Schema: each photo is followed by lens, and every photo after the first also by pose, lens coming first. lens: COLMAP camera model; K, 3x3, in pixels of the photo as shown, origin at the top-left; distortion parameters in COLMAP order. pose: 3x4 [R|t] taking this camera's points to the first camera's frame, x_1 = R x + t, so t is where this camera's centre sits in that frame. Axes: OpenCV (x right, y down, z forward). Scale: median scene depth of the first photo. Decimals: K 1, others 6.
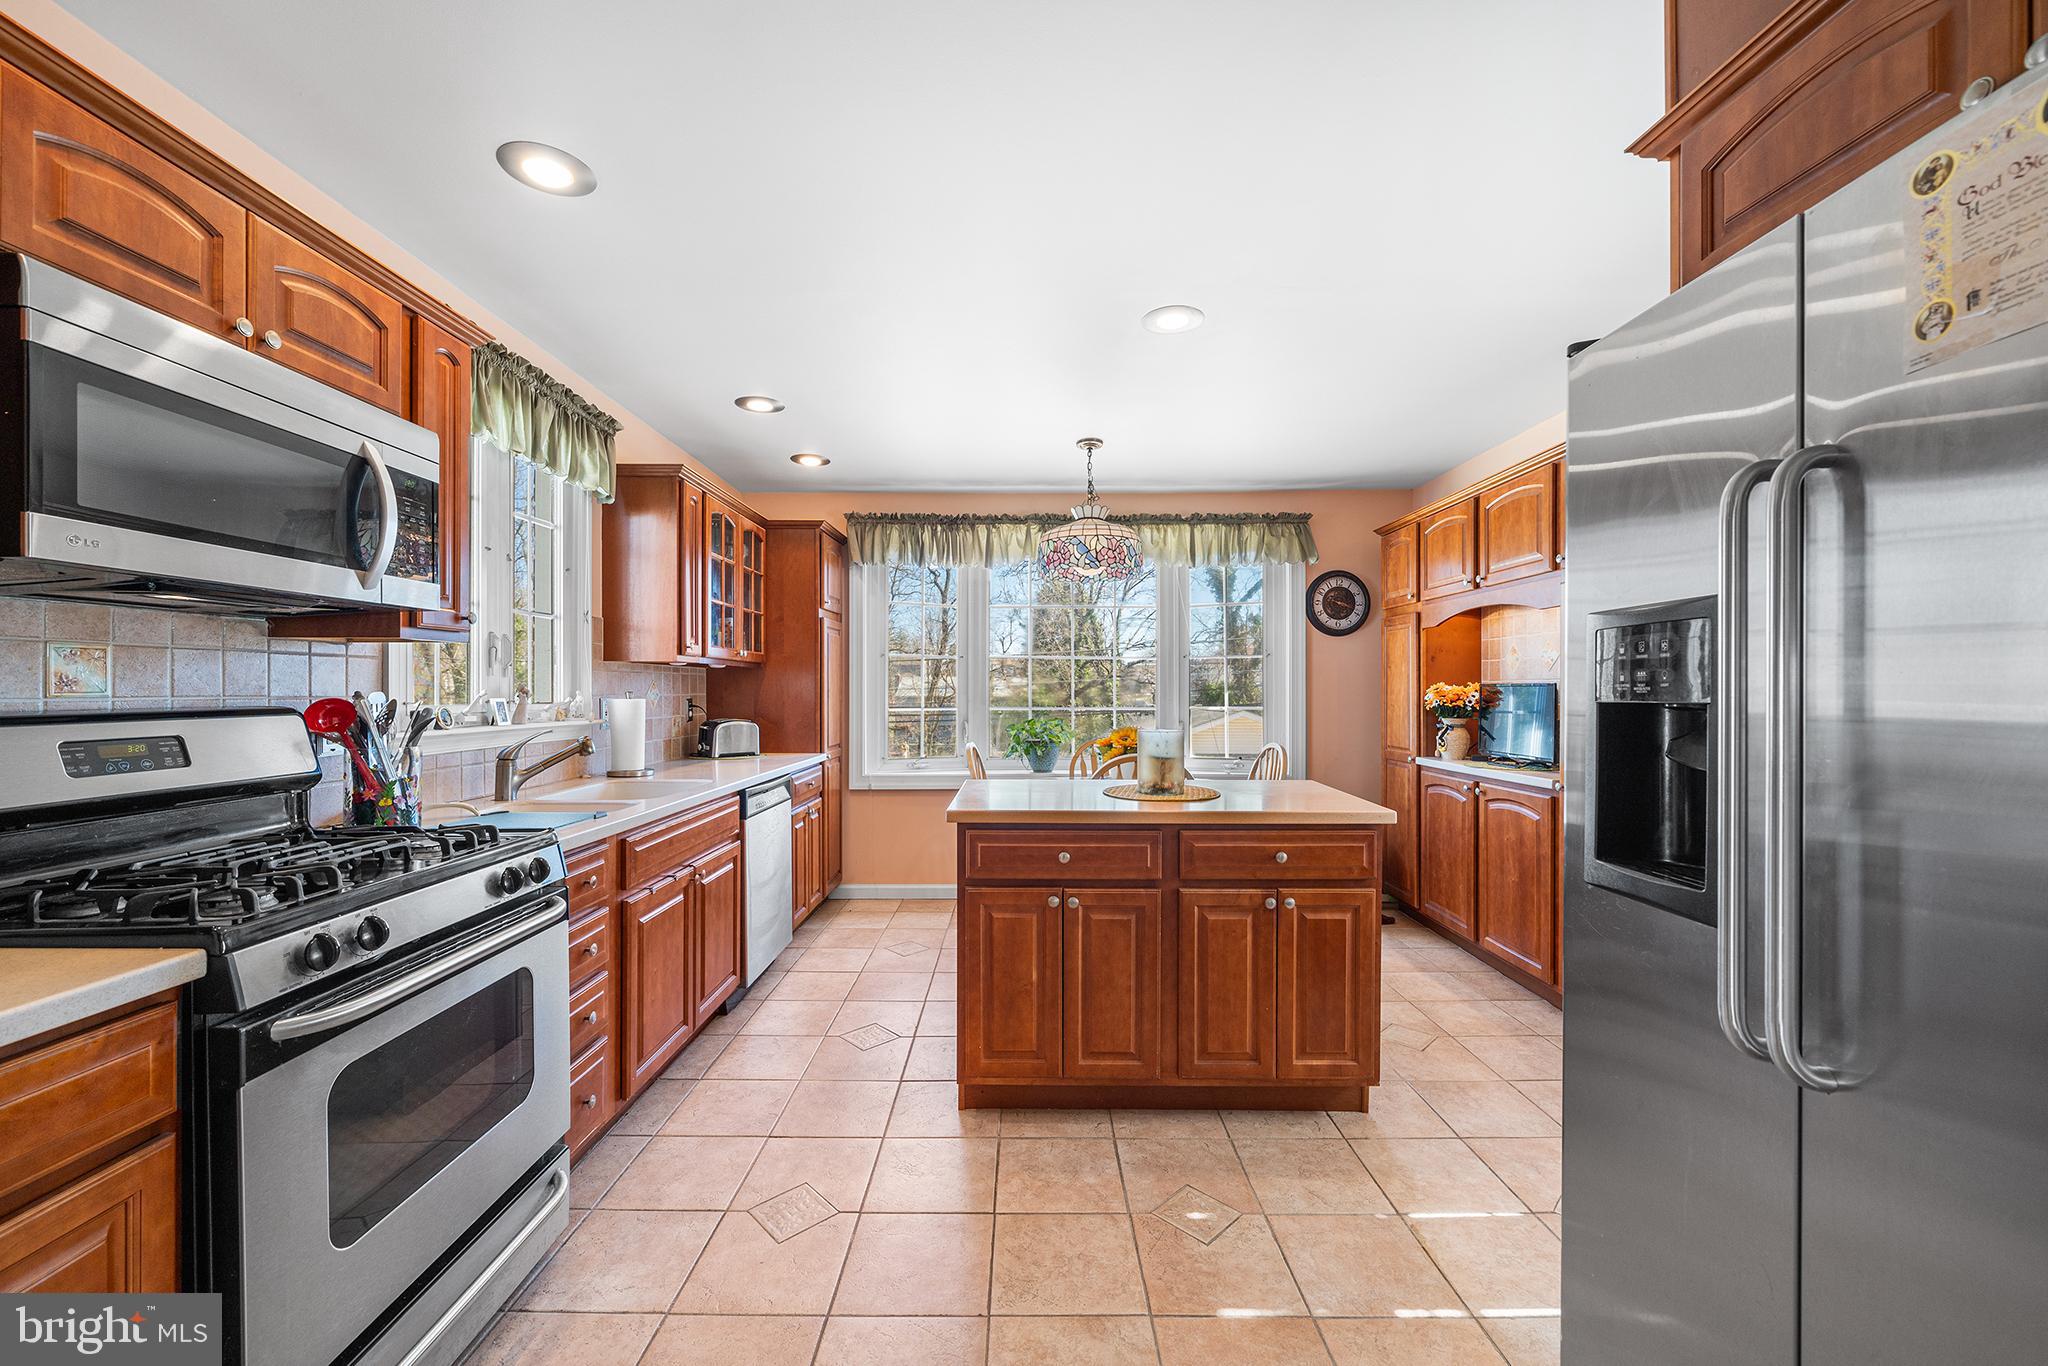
lens RADIAL K [[810.5, 0, 1017.8], [0, 810.5, 687.4], [0, 0, 1]] dist [-0.002914, 0.000629]
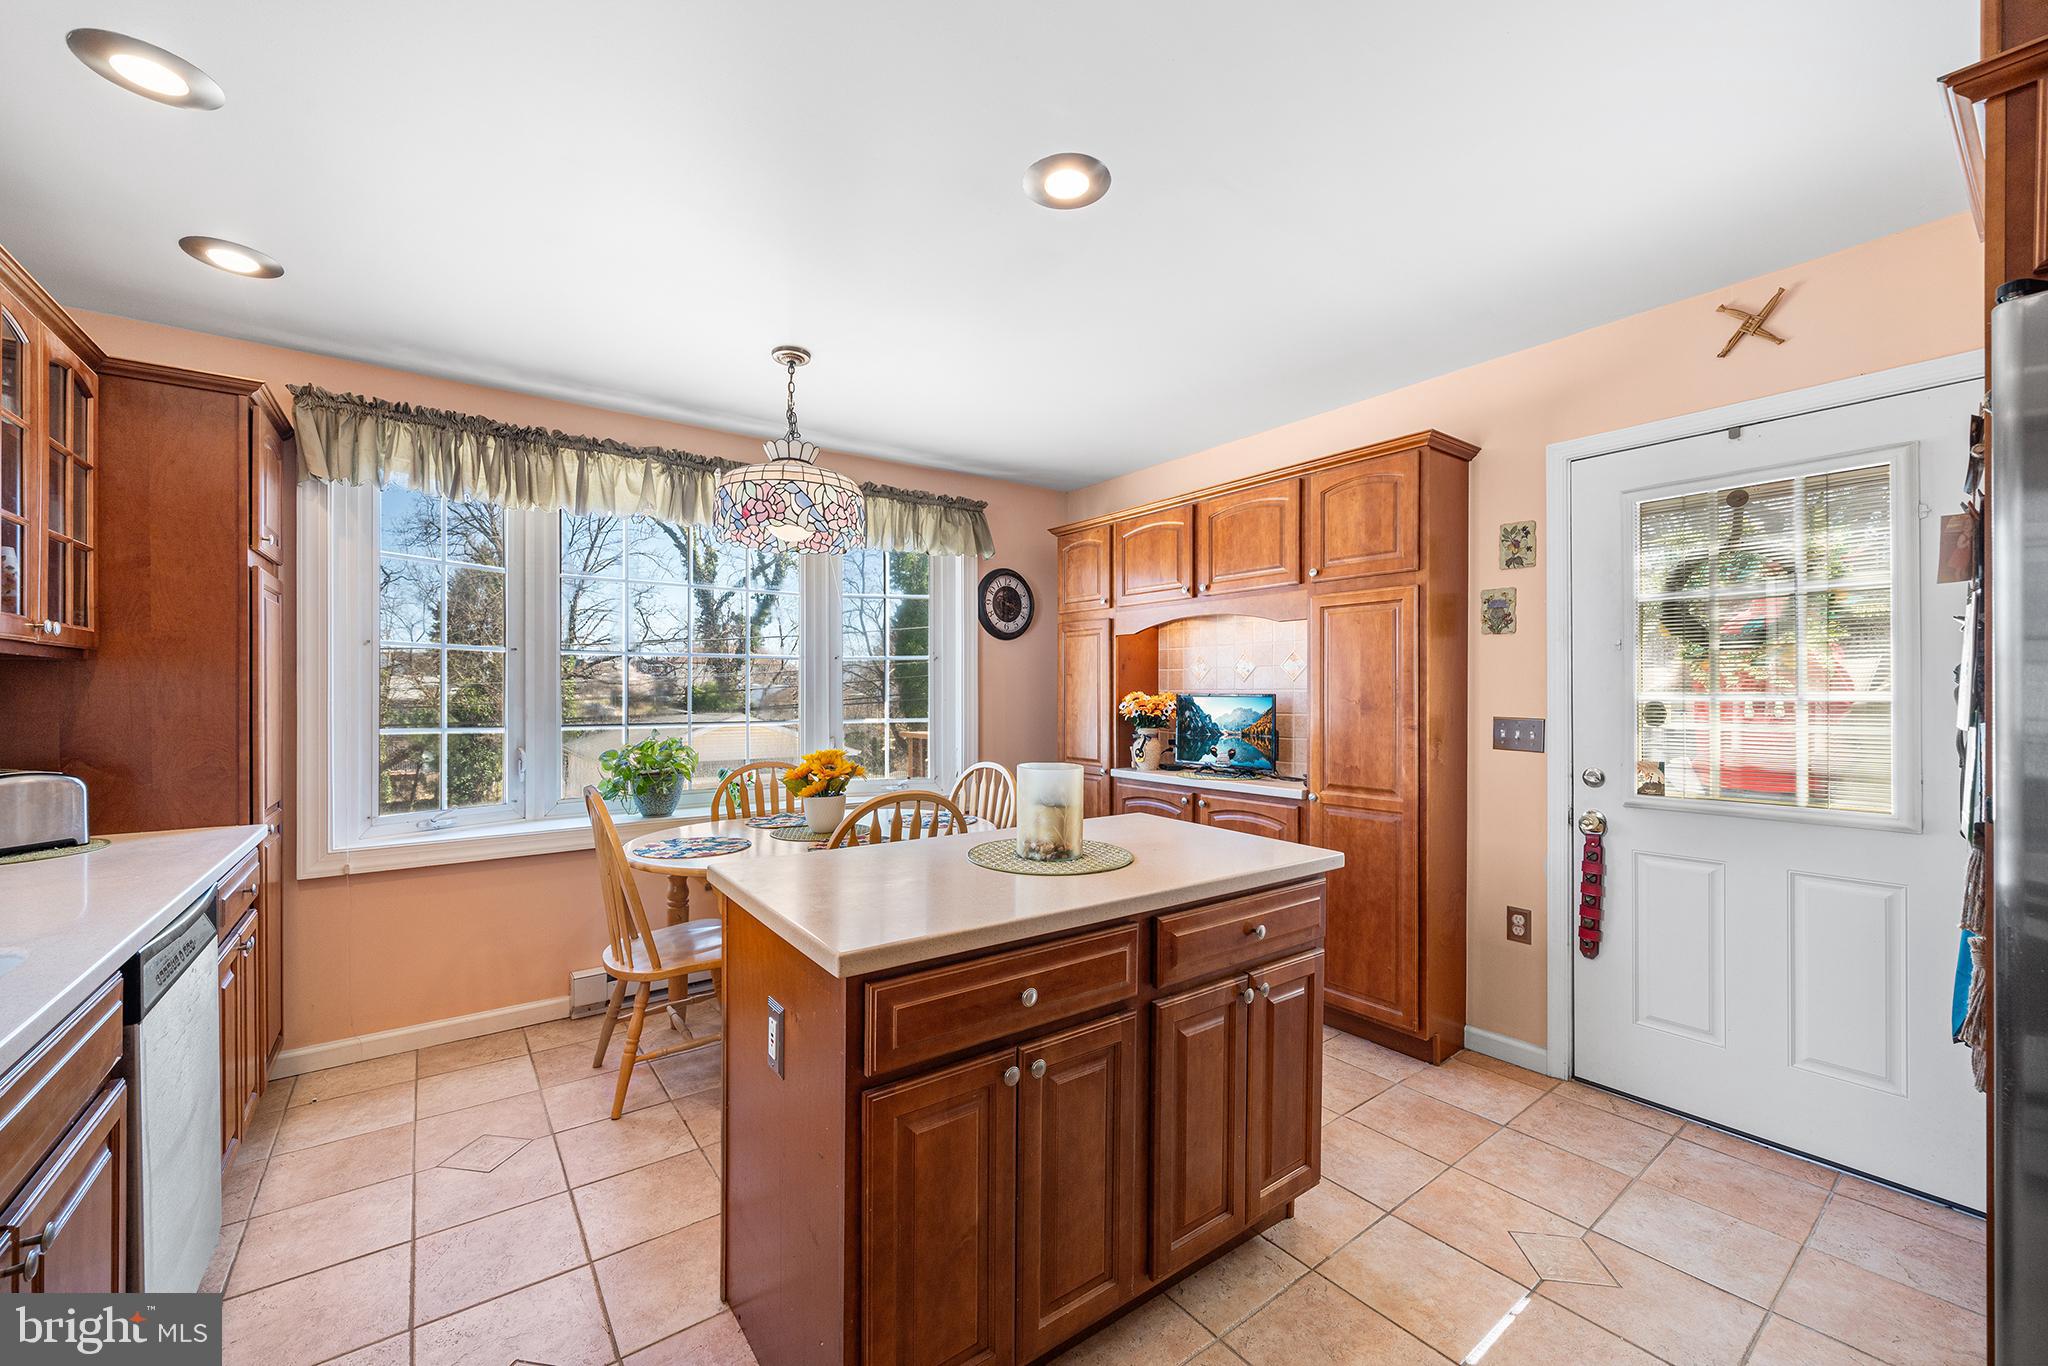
lens RADIAL K [[810.5, 0, 1031.4], [0, 810.5, 690.2], [0, 0, 1]] dist [-0.002914, 0.000629]
pose [[0.796938, 0.001489, 0.604060, -0.154685], [-0.003104, 0.999994, 0.001631, -0.008106], [-0.604054, -0.003175, 0.796937, 0.271812]]
